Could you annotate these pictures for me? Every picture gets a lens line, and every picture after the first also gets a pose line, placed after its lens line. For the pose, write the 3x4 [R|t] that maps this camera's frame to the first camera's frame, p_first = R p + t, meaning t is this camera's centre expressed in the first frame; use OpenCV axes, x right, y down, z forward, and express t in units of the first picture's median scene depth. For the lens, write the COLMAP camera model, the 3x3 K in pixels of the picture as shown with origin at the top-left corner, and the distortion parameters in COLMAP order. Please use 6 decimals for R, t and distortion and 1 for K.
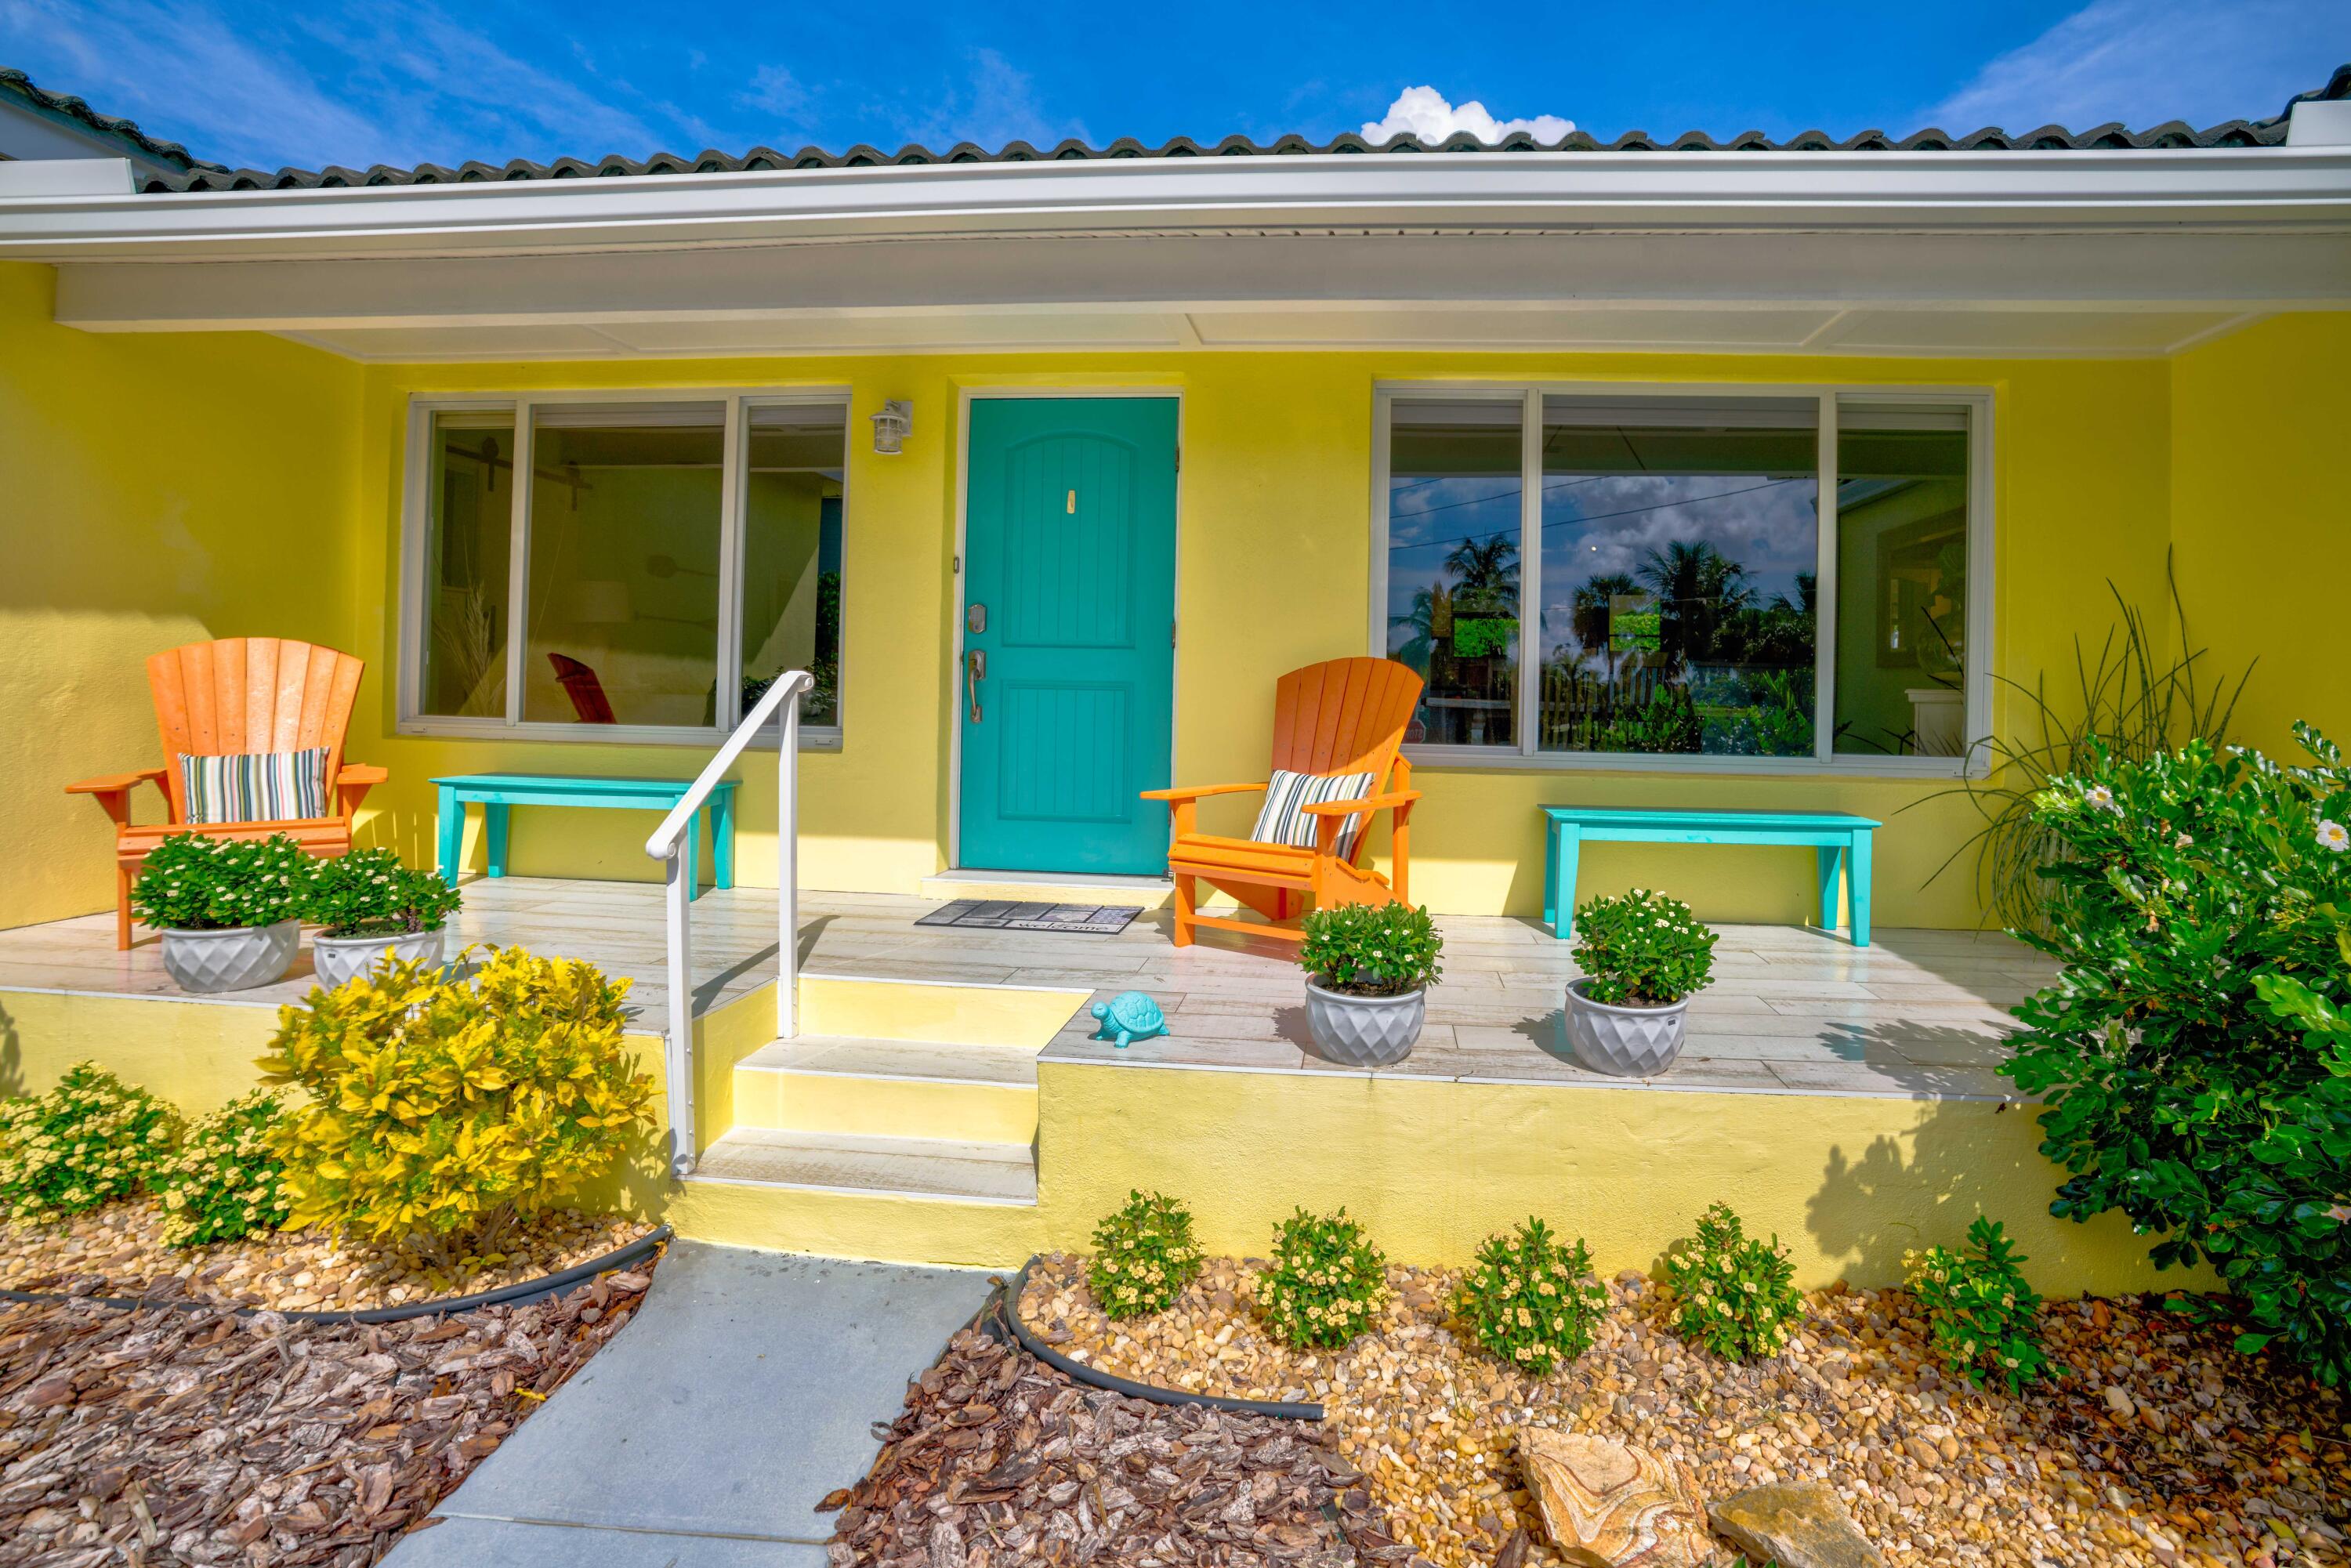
lens RADIAL K [[1104.9, 0, 1279.9], [0, 1104.9, 696.4], [0, 0, 1]] dist [-0.040995, 0.001119]
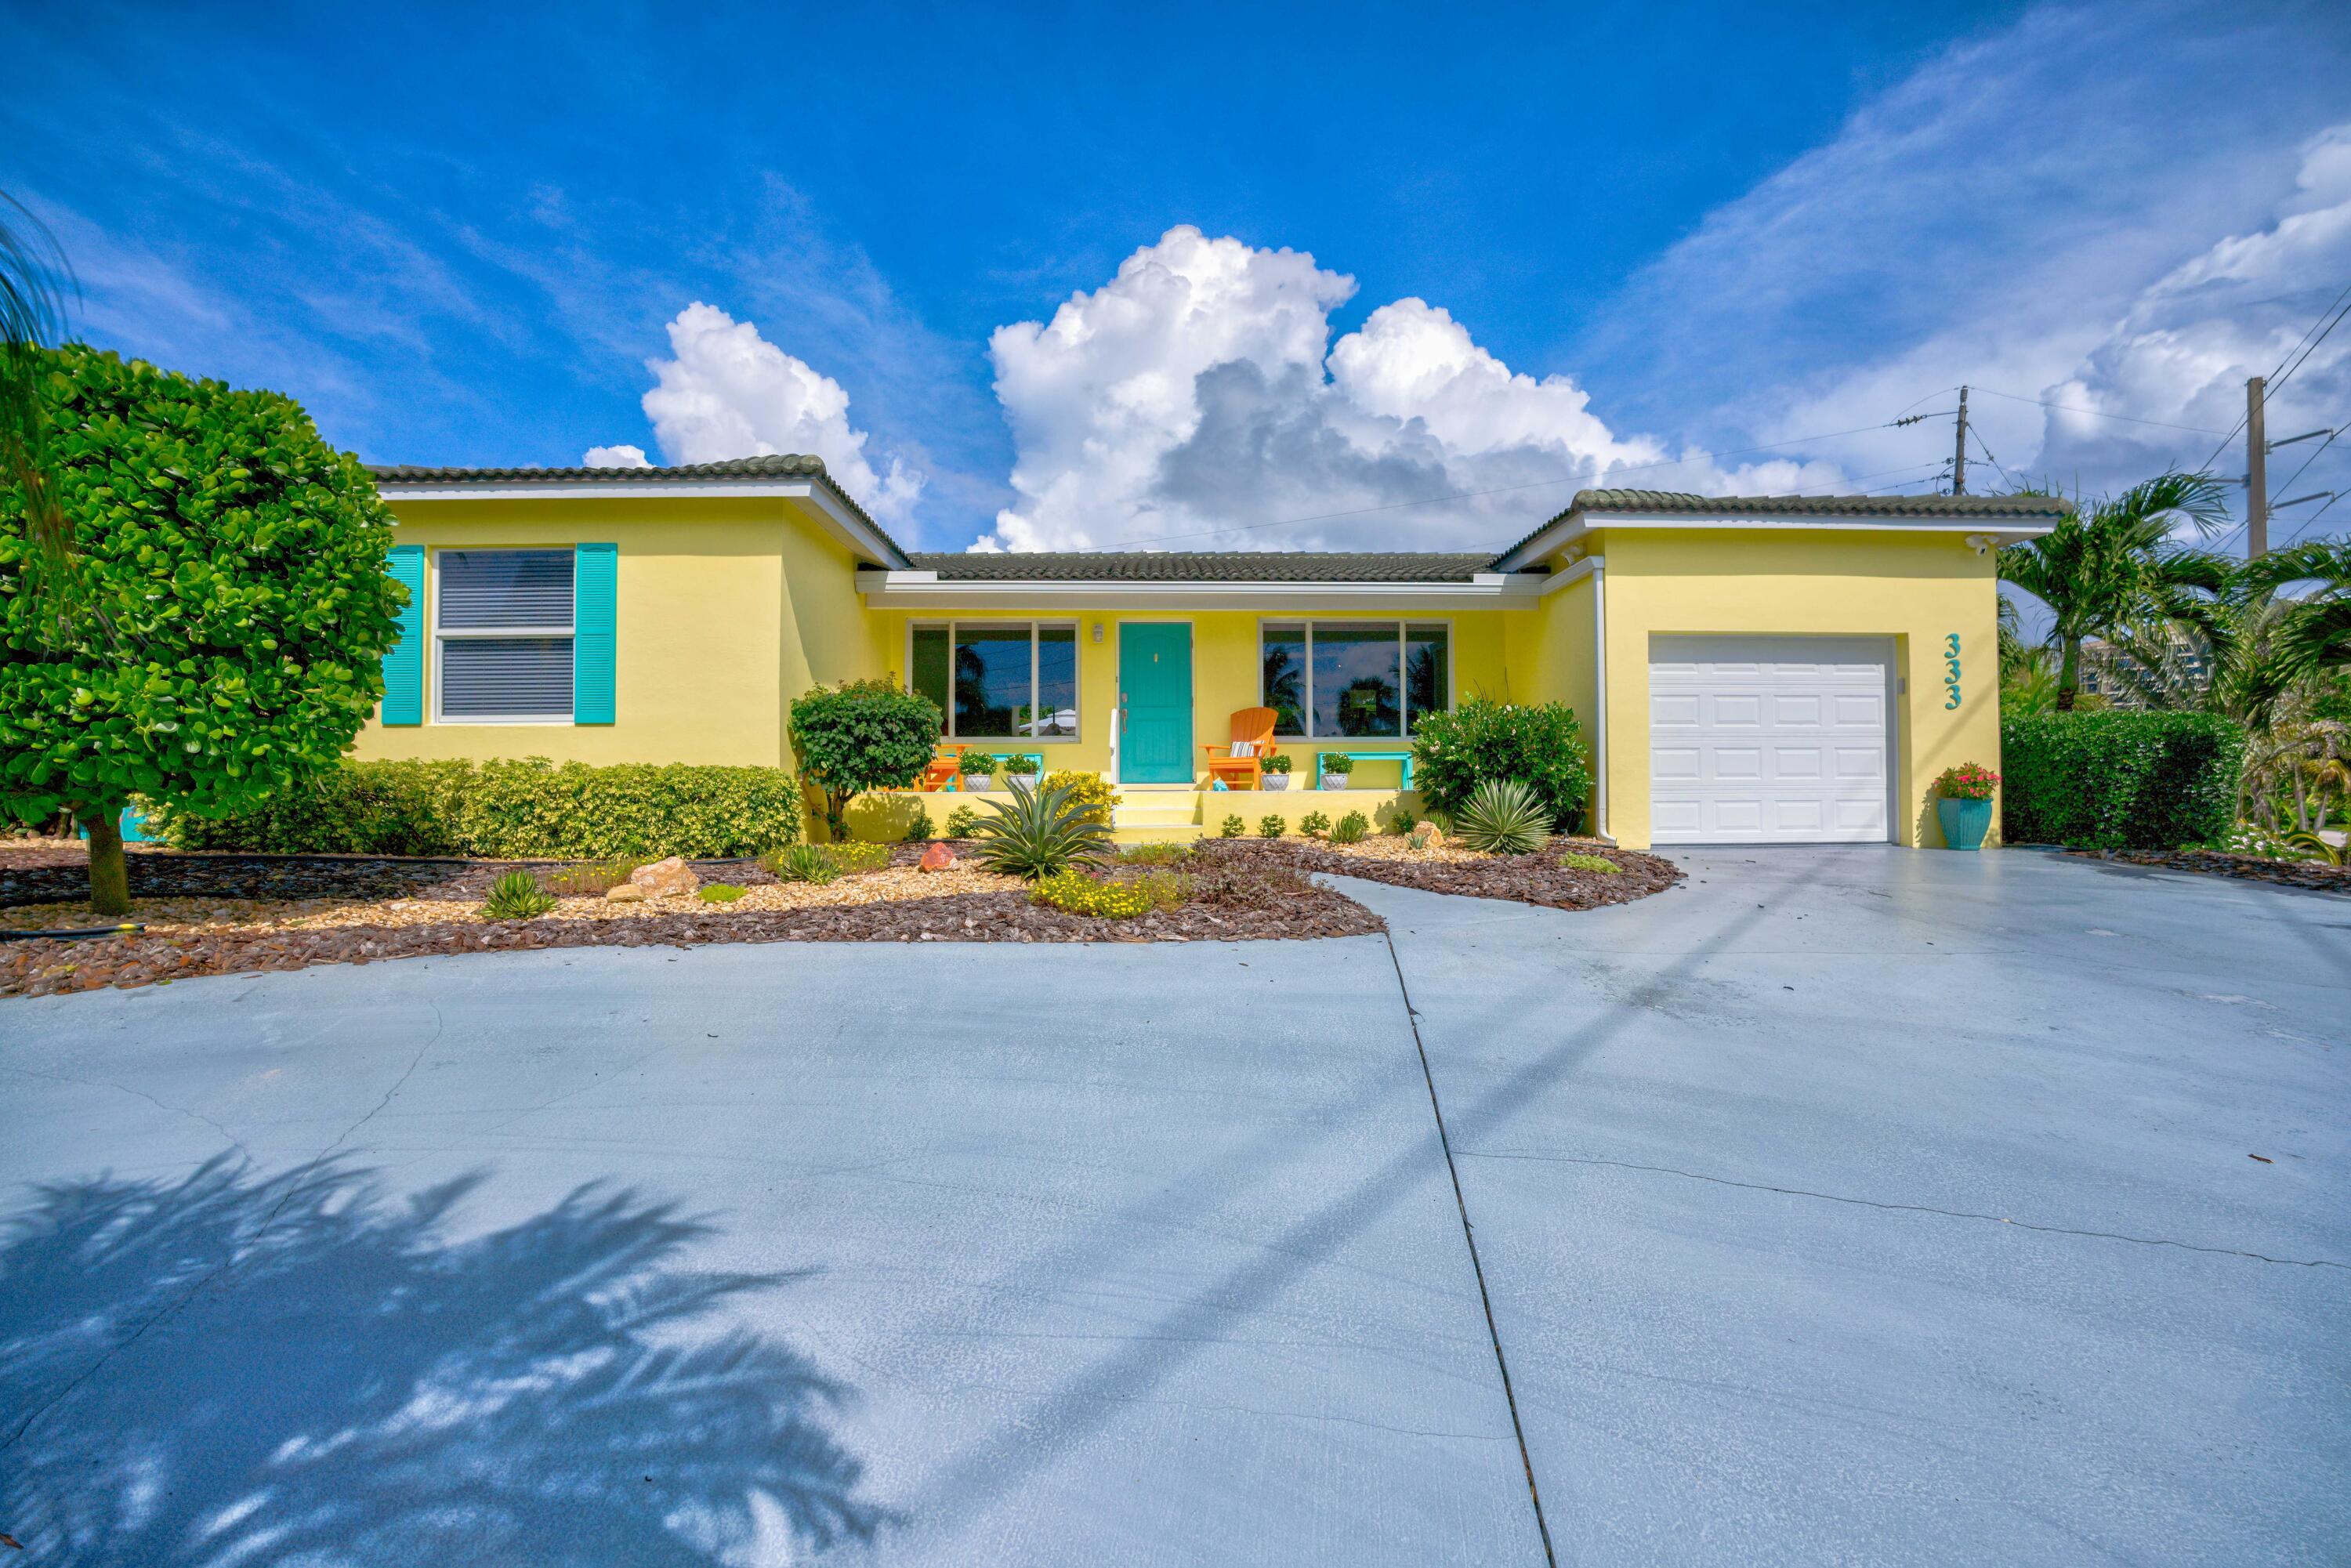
lens RADIAL K [[1098.3, 0, 1175.5], [0, 1098.3, 784.0], [0, 0, 1]] dist [-0.046756, 0.000430]
pose [[0.994228, -0.022504, 0.104898, -0.482932], [0.024380, 0.999564, -0.016636, 0.226969], [-0.104478, 0.019097, 0.994344, -2.047474]]
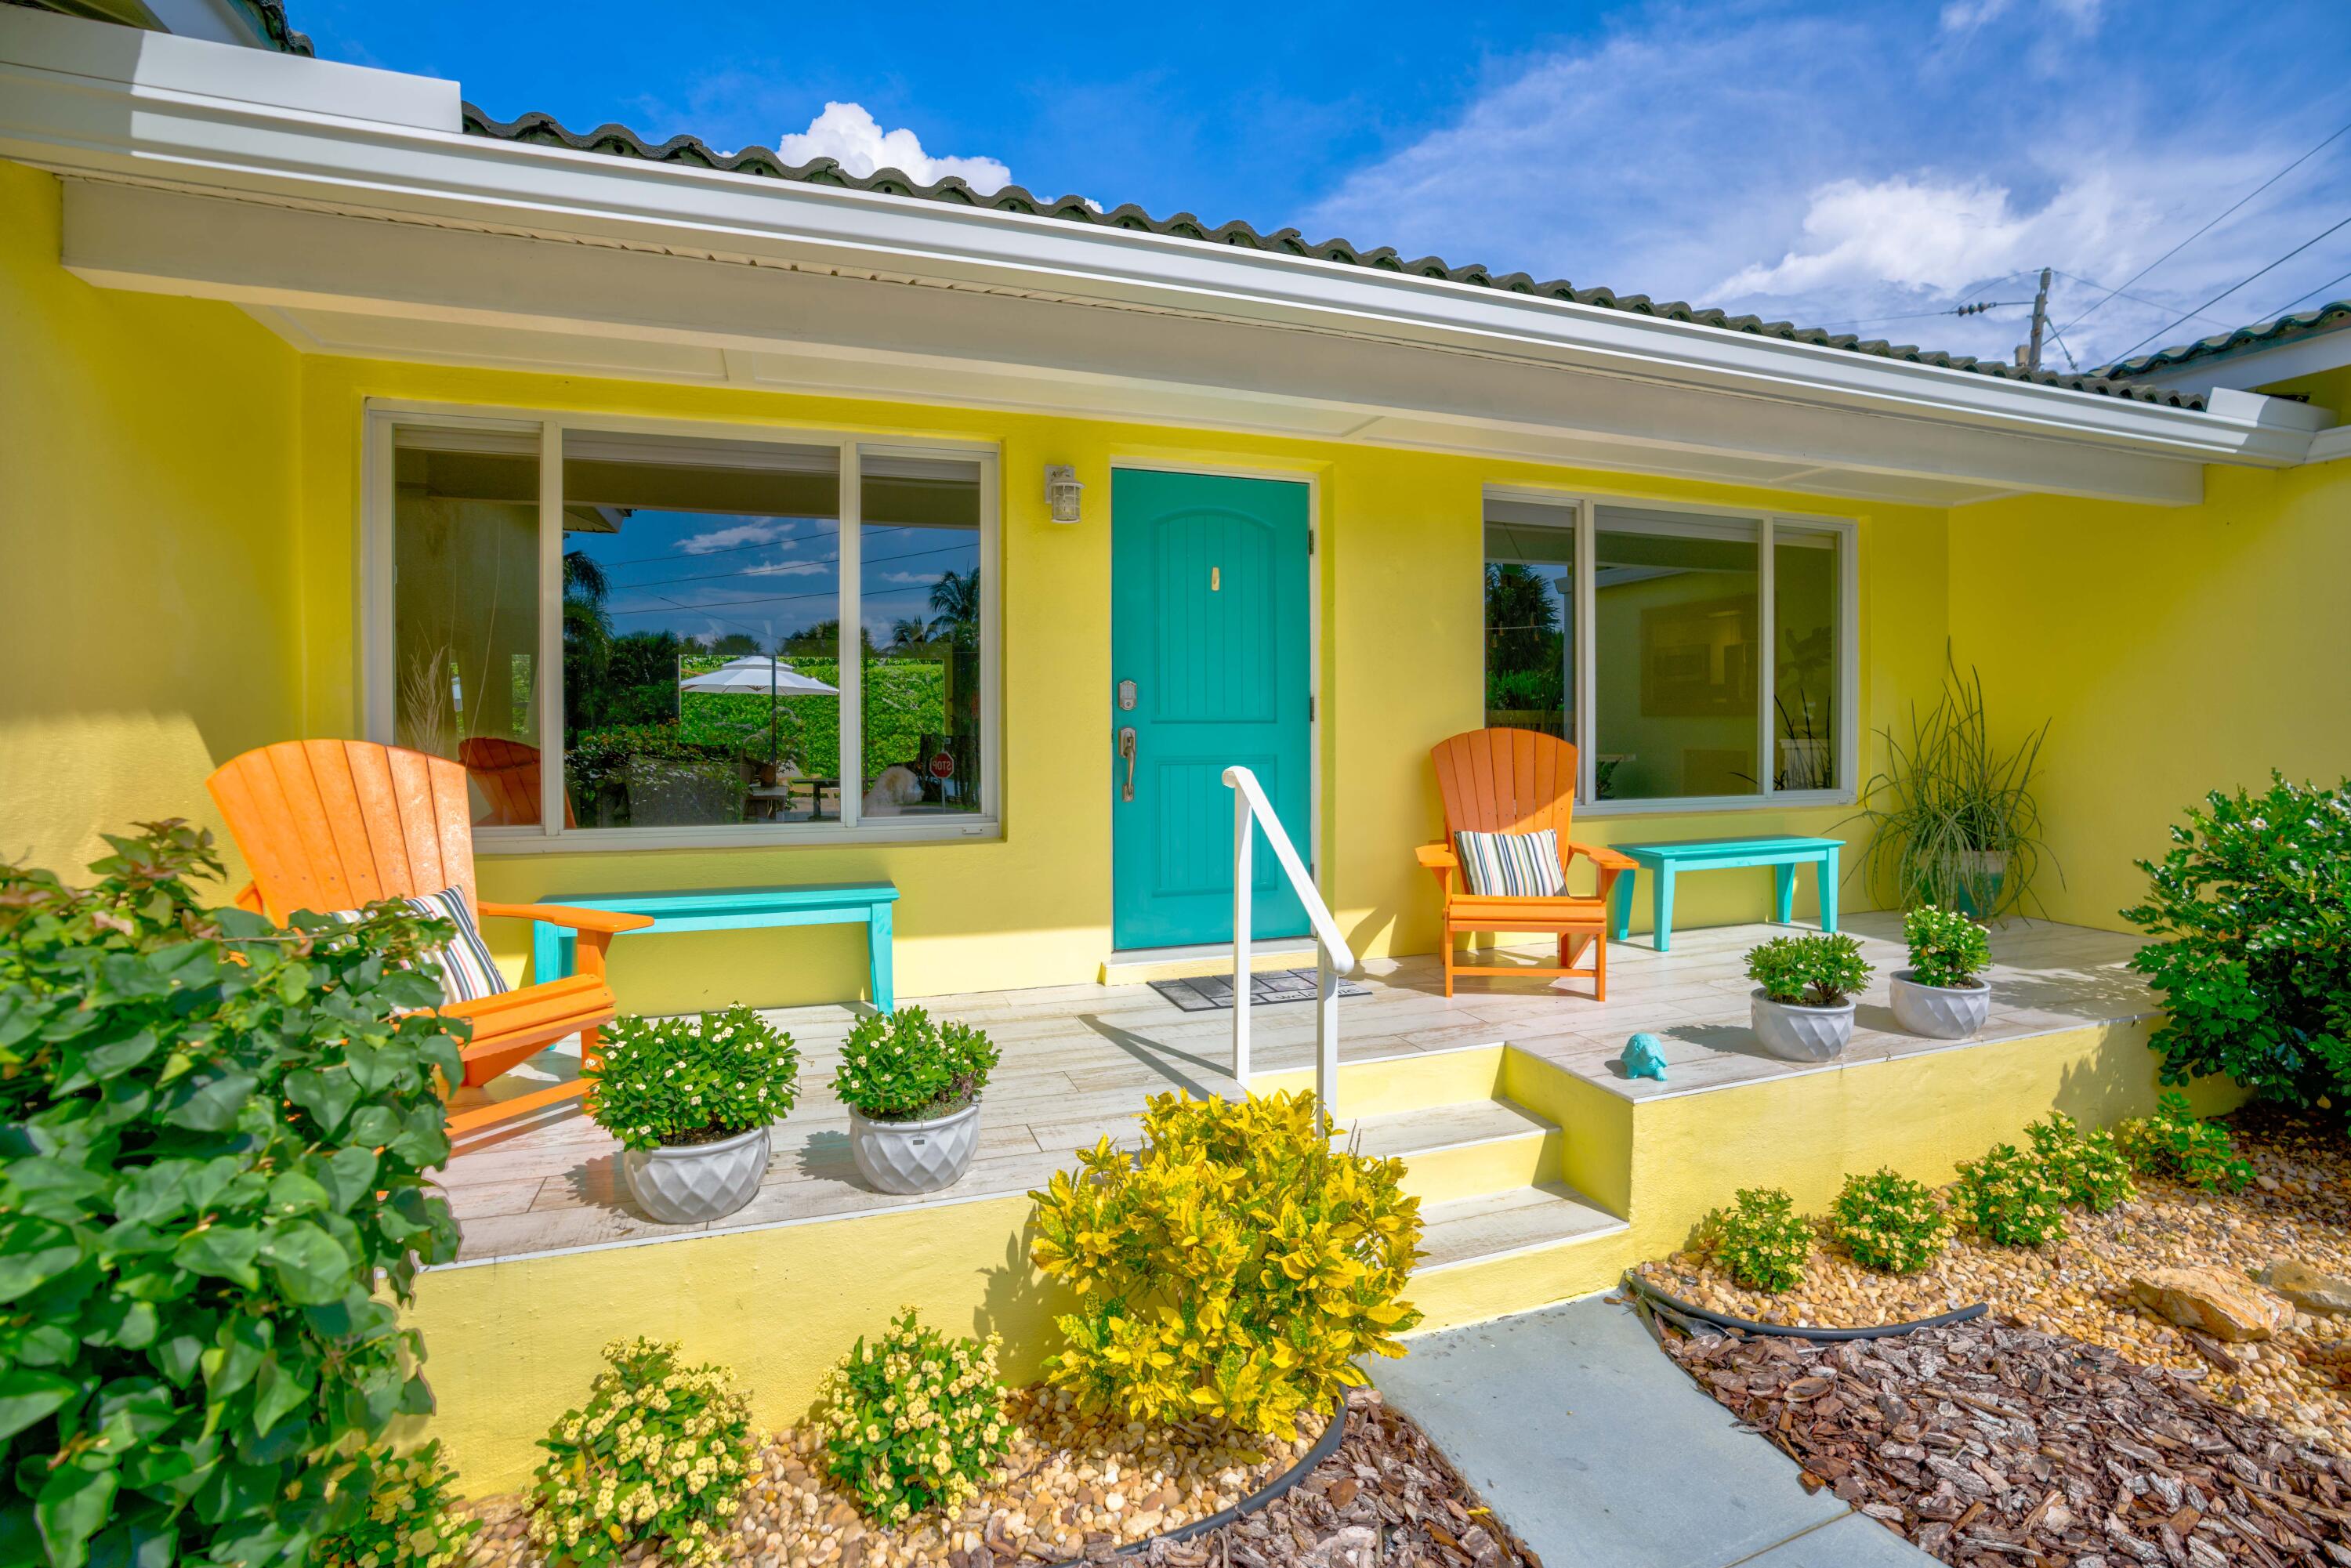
lens RADIAL K [[1089.9, 0, 1176.6], [0, 1089.9, 751.9], [0, 0, 1]] dist [-0.043027, 0.000065]
pose [[0.911537, -0.034027, 0.409809, -0.679880], [0.025273, 0.999322, 0.026761, -0.047972], [-0.410442, -0.014036, 0.911779, 0.108099]]
